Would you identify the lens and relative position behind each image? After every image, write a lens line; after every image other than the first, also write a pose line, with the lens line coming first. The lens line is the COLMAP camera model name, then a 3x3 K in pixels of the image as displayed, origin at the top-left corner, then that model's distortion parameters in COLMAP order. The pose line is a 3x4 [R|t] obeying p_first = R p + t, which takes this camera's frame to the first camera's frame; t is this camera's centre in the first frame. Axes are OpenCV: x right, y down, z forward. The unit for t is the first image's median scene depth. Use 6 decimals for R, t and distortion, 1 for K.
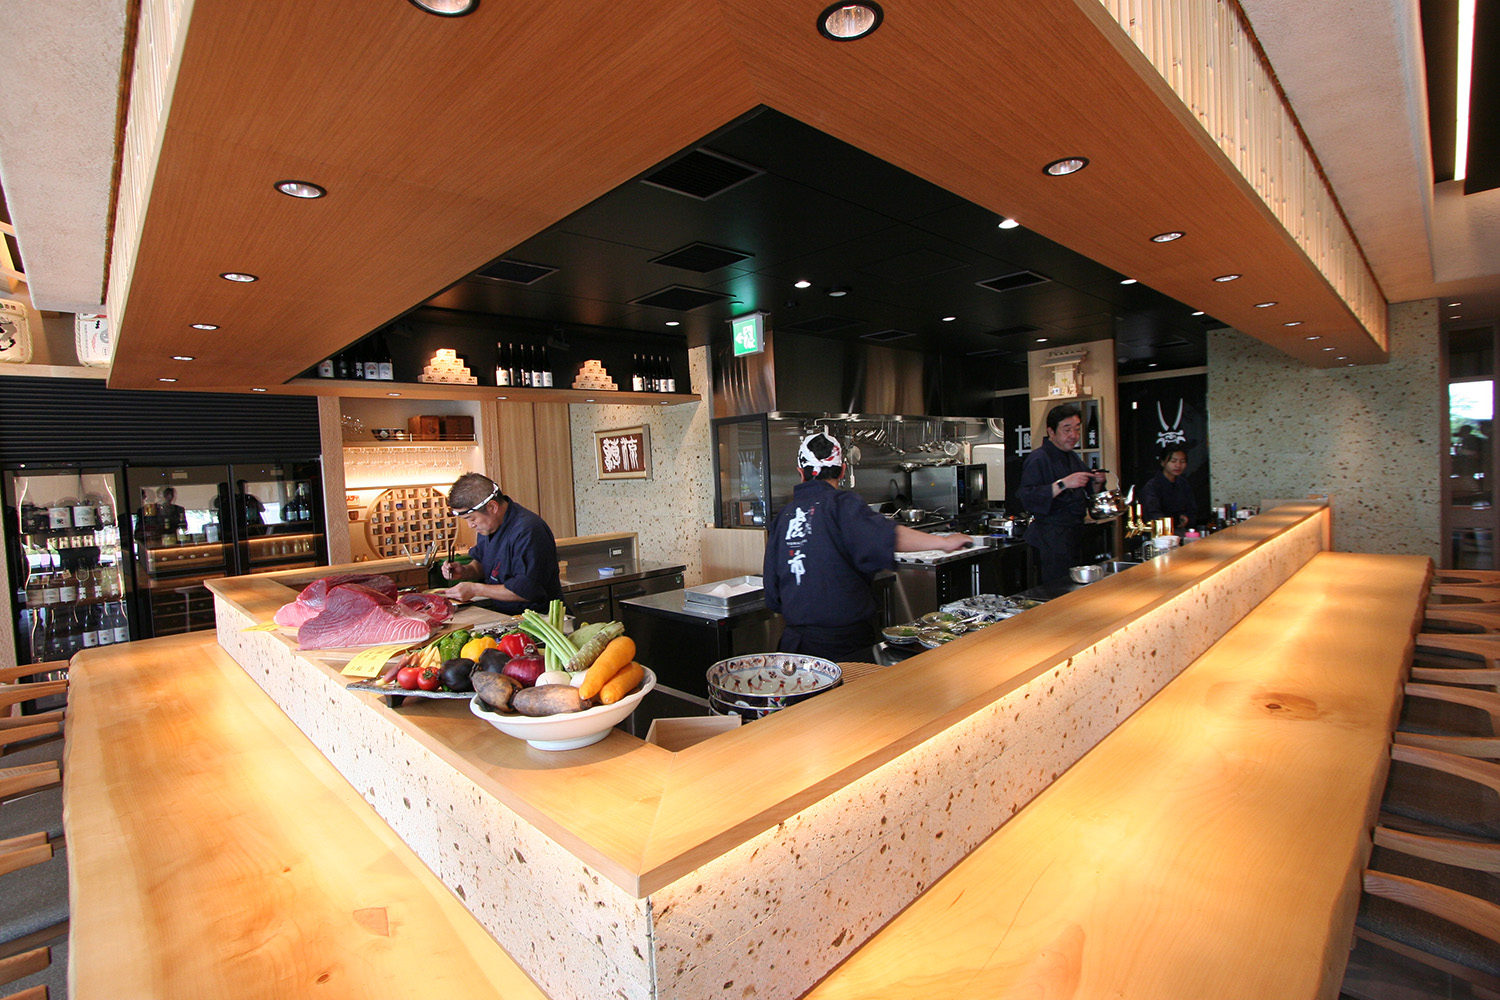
lens RADIAL K [[692.8, 0, 743.8], [0, 692.8, 496.6], [0, 0, 1]] dist [-0.012759, 0.001574]
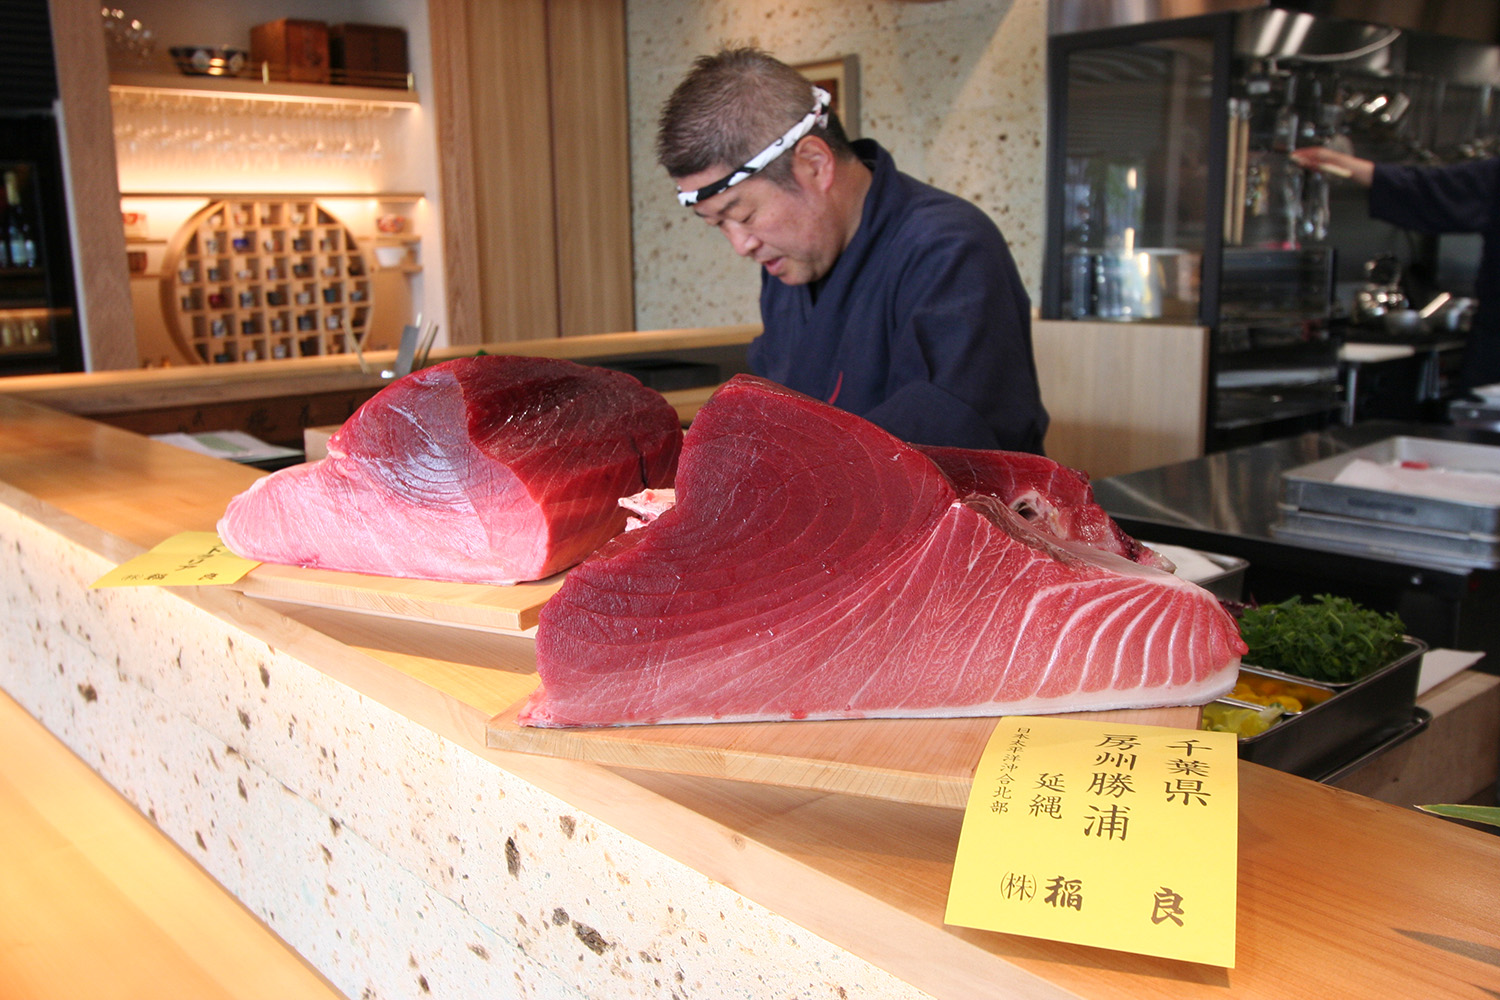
lens RADIAL K [[1393.8, 0, 756.6], [0, 1393.8, 503.2], [0, 0, 1]] dist [0.009053, 0.000000]
pose [[0.998106, 0.041641, -0.045275, -0.188143], [-0.034144, 0.987273, 0.155324, 0.034671], [0.051166, -0.153484, 0.986826, 0.213637]]
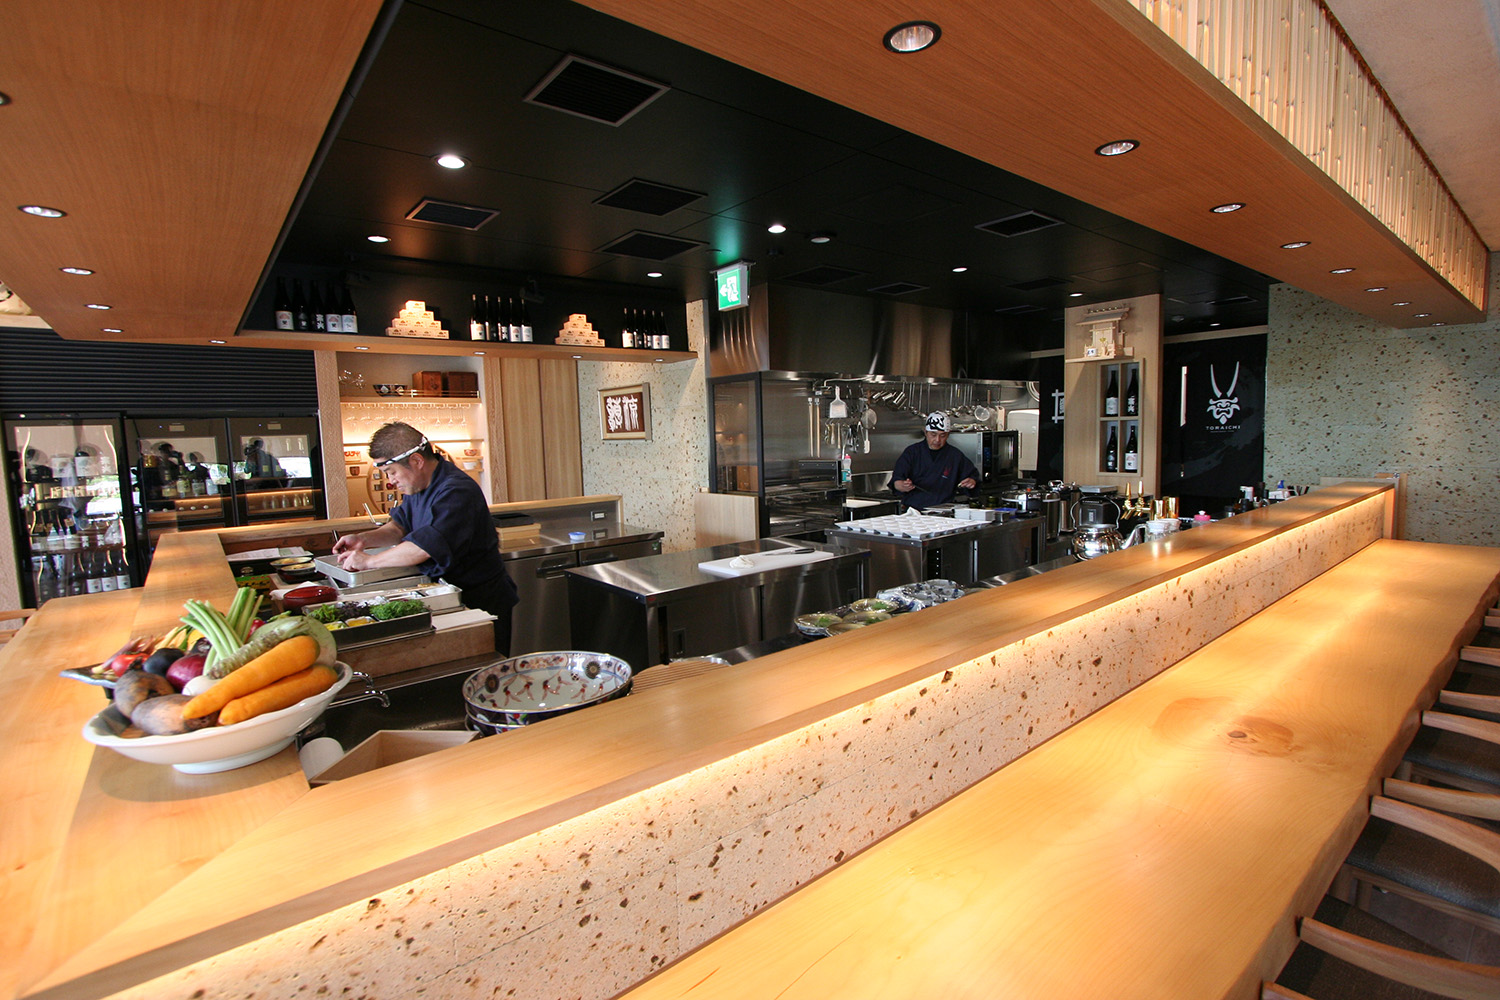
lens RADIAL K [[692.8, 0, 748.9], [0, 692.8, 492.6], [0, 0, 1]] dist [-0.012759, 0.001574]
pose [[0.996033, 0.025999, -0.085097, 0.112417], [-0.021757, 0.998492, 0.050405, -0.005366], [0.086280, -0.048354, 0.995097, 0.065208]]
